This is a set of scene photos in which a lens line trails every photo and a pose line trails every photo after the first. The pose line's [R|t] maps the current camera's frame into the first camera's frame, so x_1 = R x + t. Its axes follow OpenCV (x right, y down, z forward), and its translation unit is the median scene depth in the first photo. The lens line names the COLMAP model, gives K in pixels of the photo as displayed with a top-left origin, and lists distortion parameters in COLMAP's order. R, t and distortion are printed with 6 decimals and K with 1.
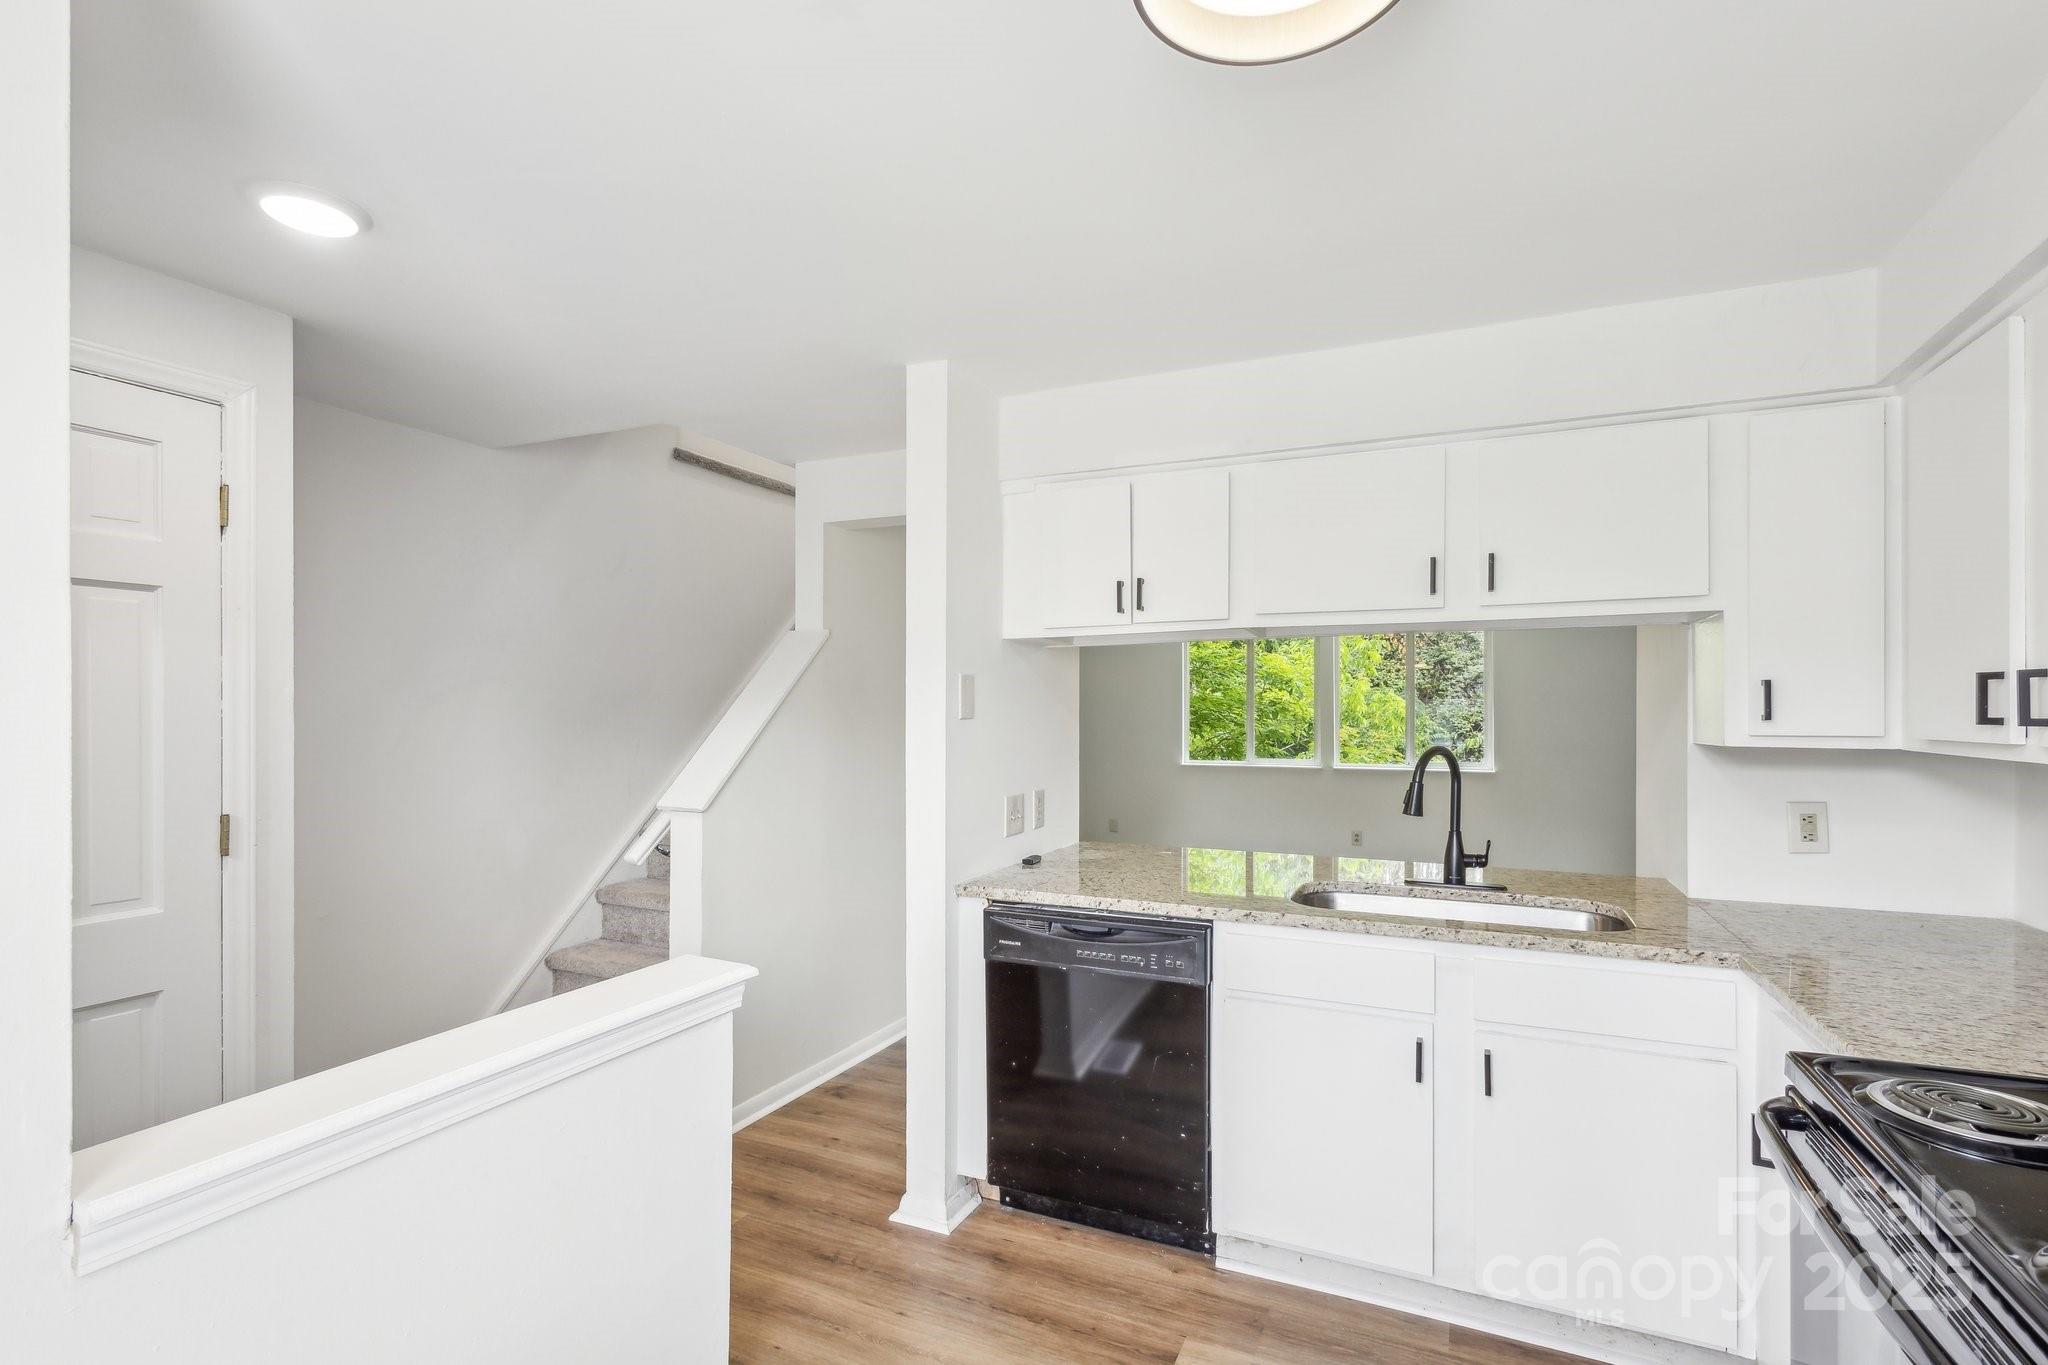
lens RADIAL K [[955.8, 0, 1007.8], [0, 955.8, 710.2], [0, 0, 1]] dist [0.006270, -0.001896]
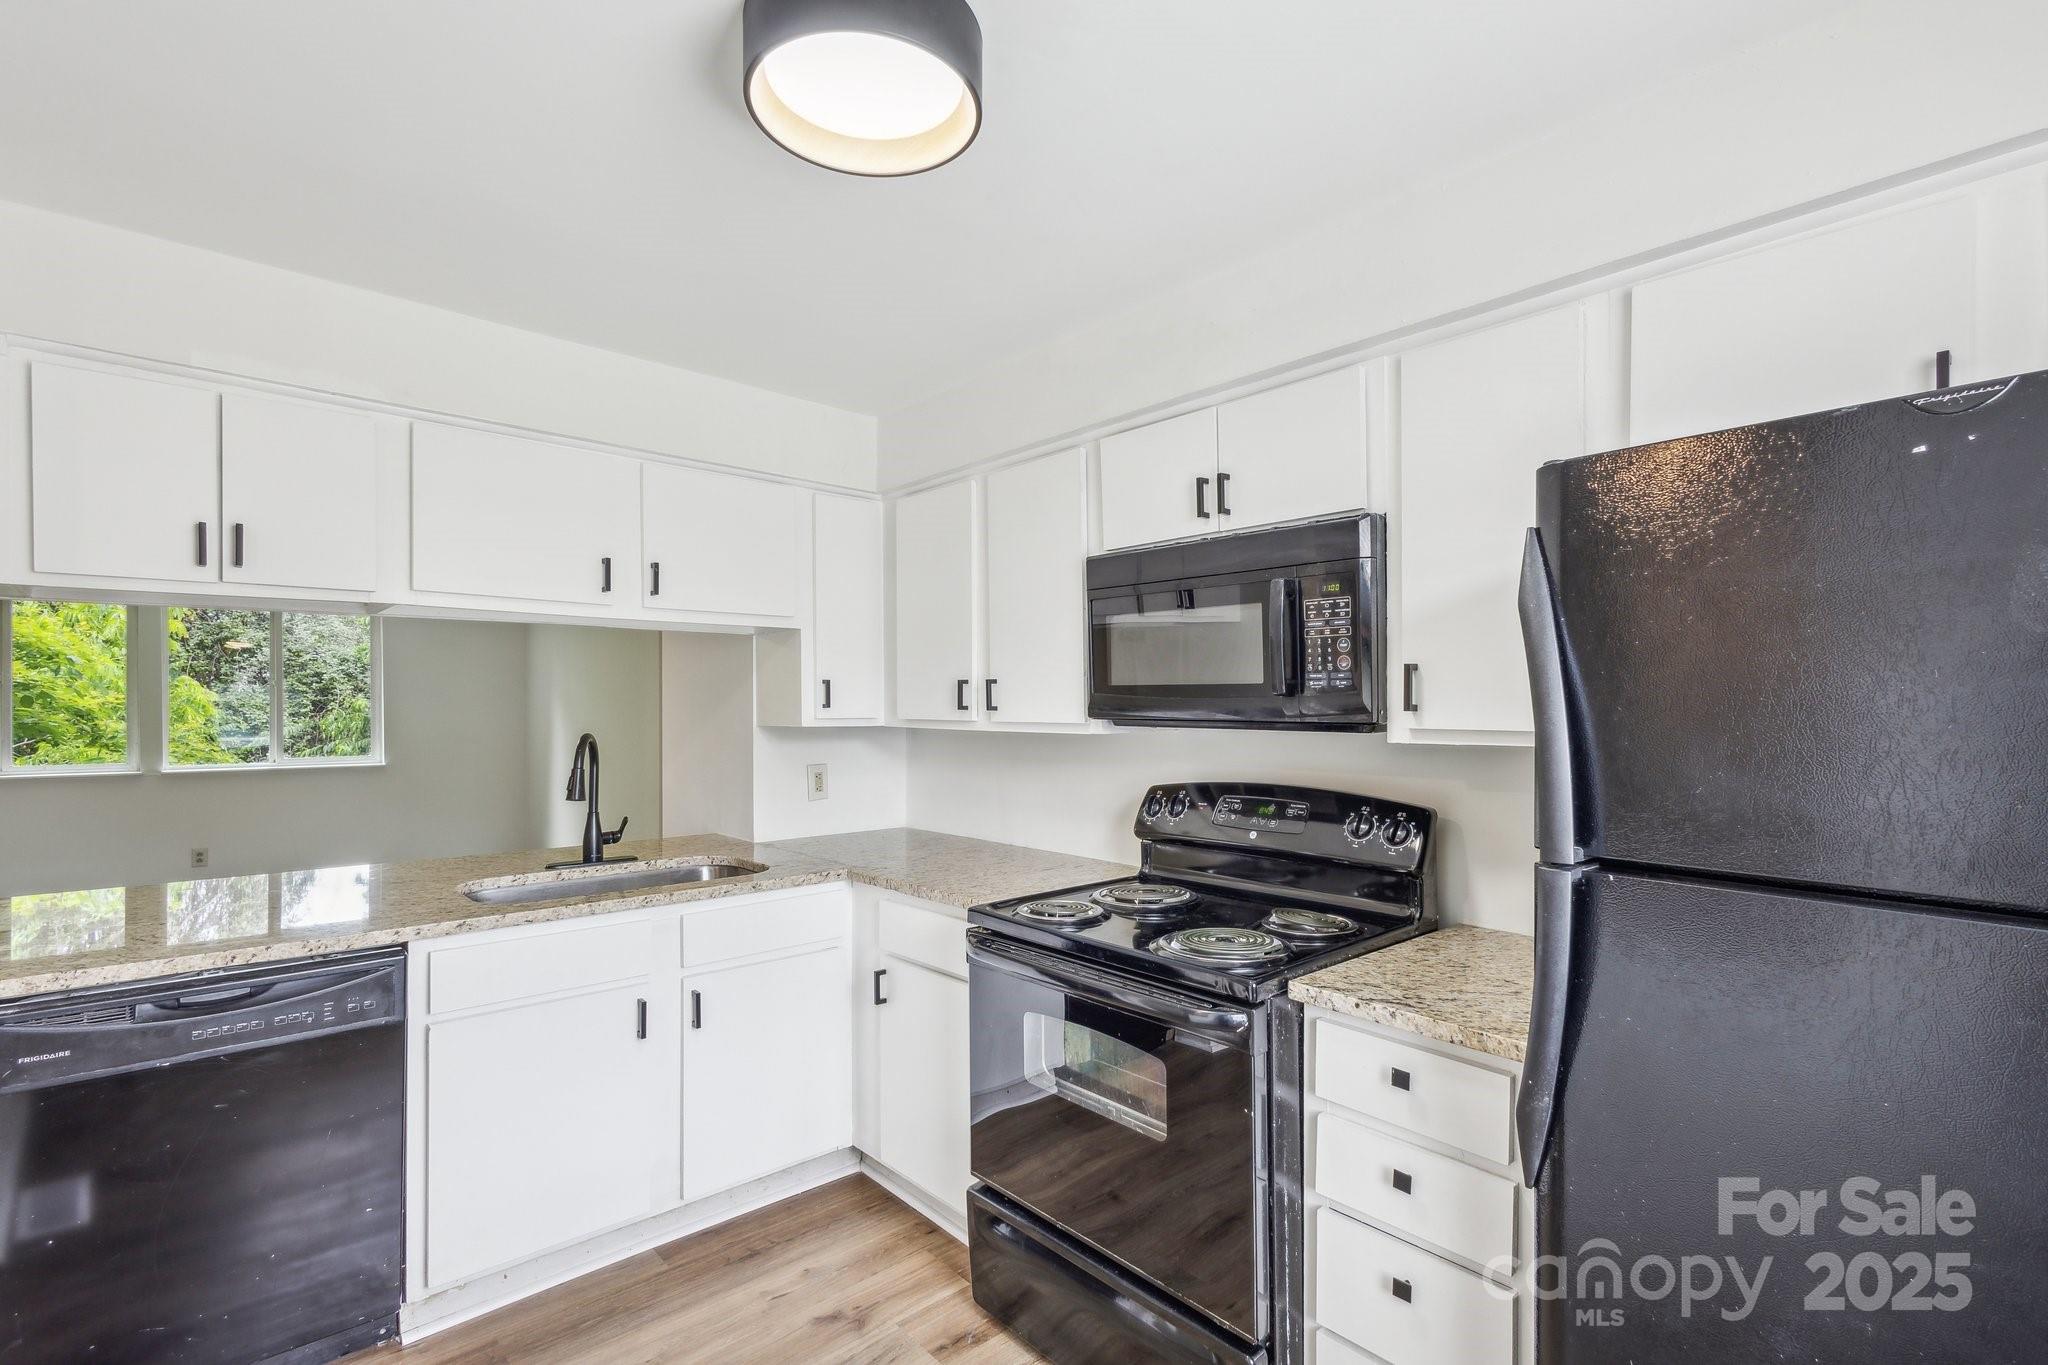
lens RADIAL K [[955.8, 0, 1034.9], [0, 955.8, 693.6], [0, 0, 1]] dist [0.006270, -0.001896]
pose [[0.382516, 0.010223, 0.923892, -0.338387], [-0.004828, 0.999947, -0.009066, 0.000512], [-0.923936, -0.000992, 0.382545, 0.134207]]
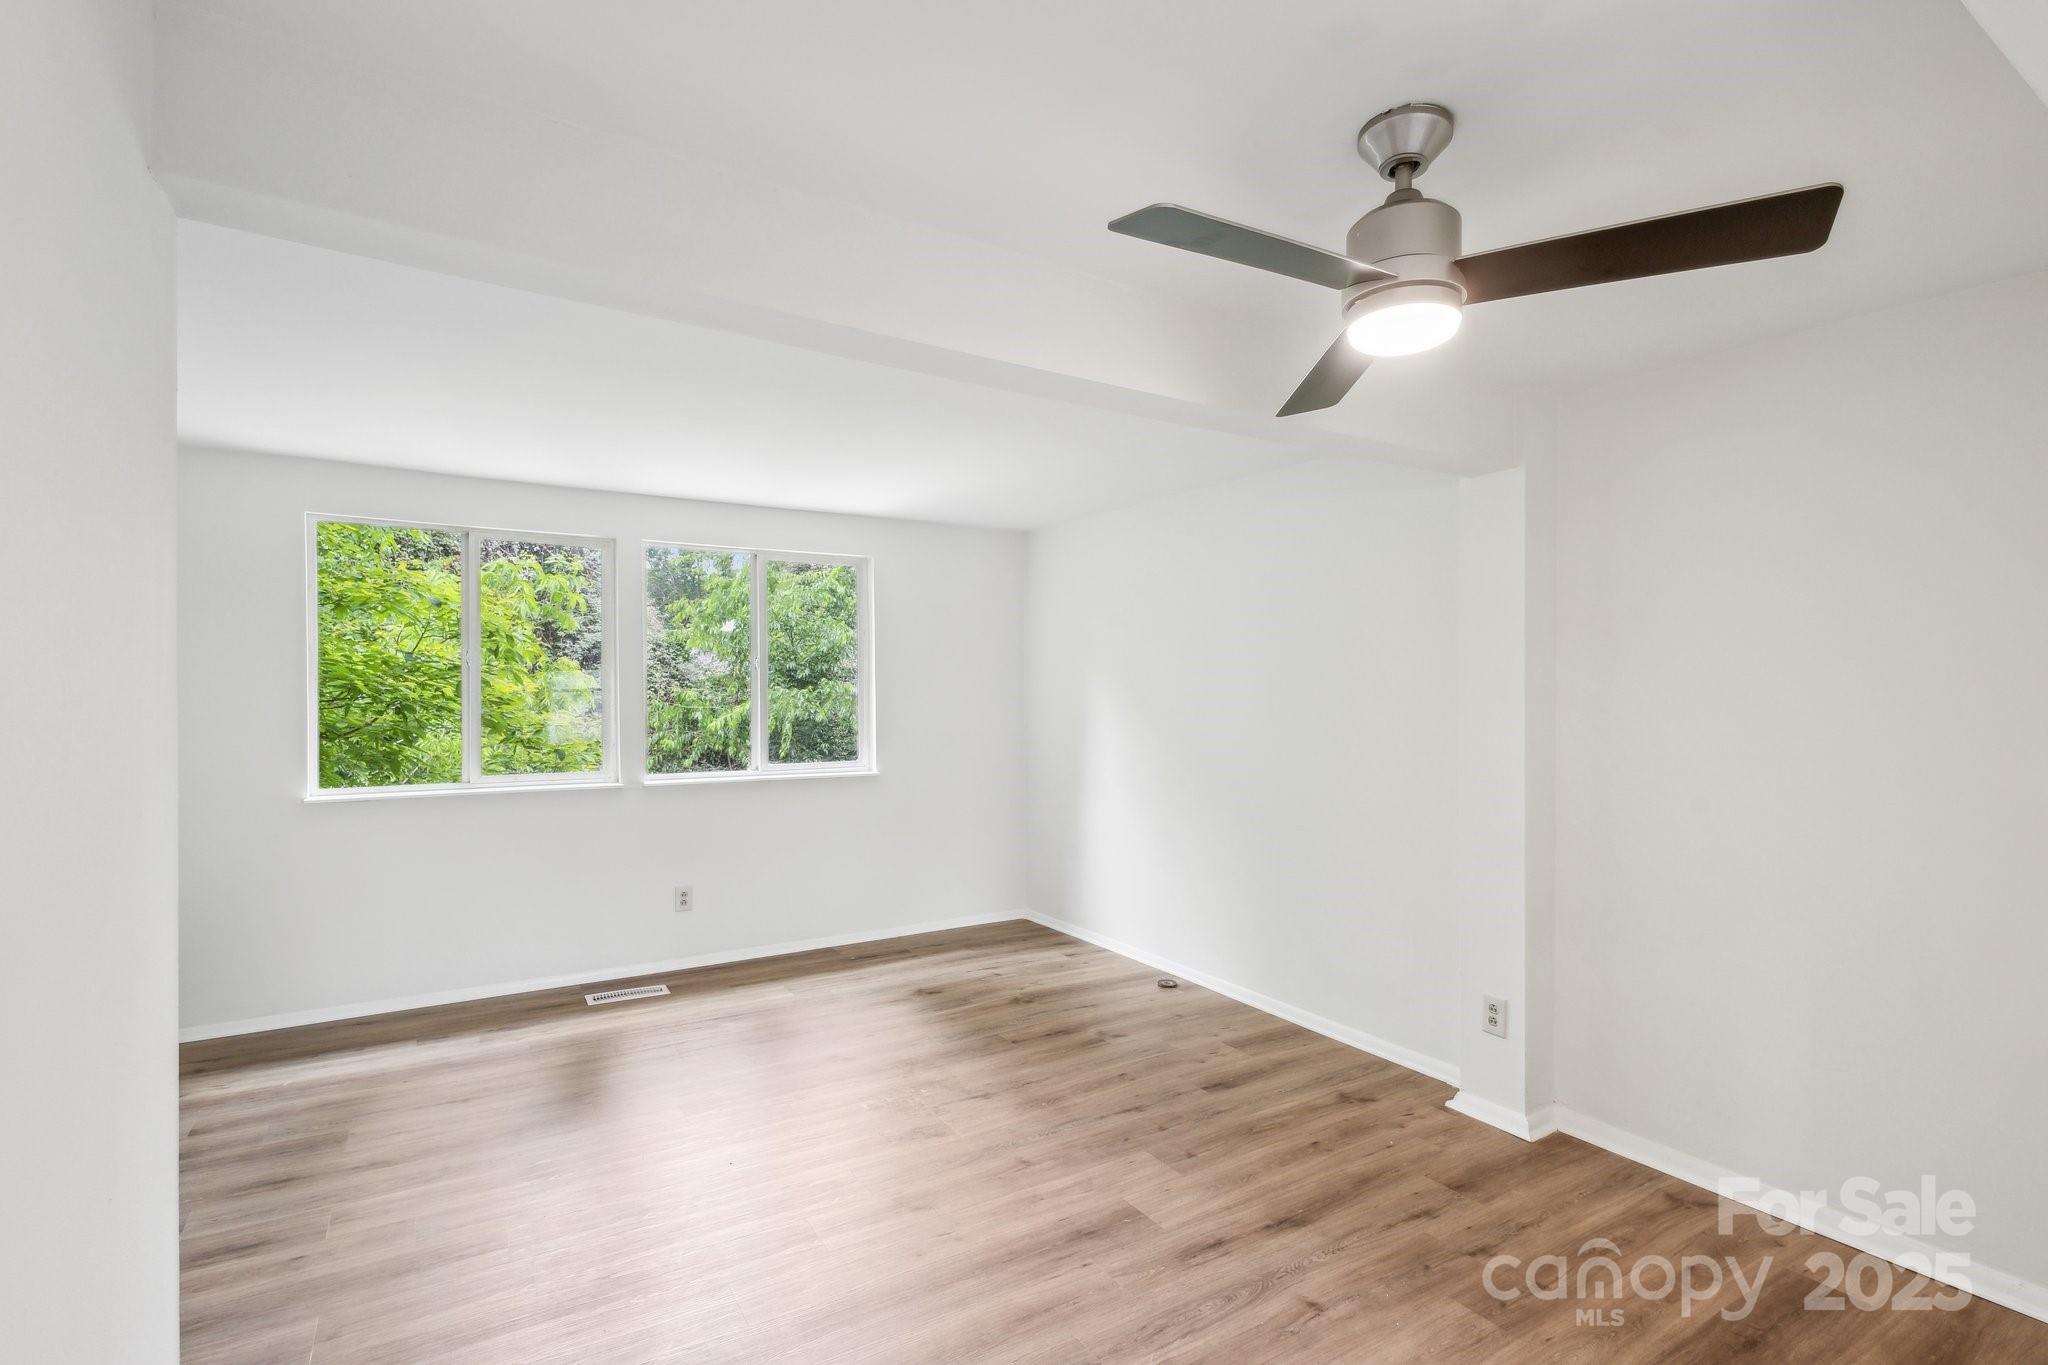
lens RADIAL K [[955.8, 0, 1049.2], [0, 955.8, 673.9], [0, 0, 1]] dist [0.006270, -0.001896]
pose [[0.519290, 0.017862, 0.854411, -0.091480], [-0.006300, 0.999834, -0.017073, 0.004028], [-0.854575, 0.003483, 0.519317, 1.510223]]
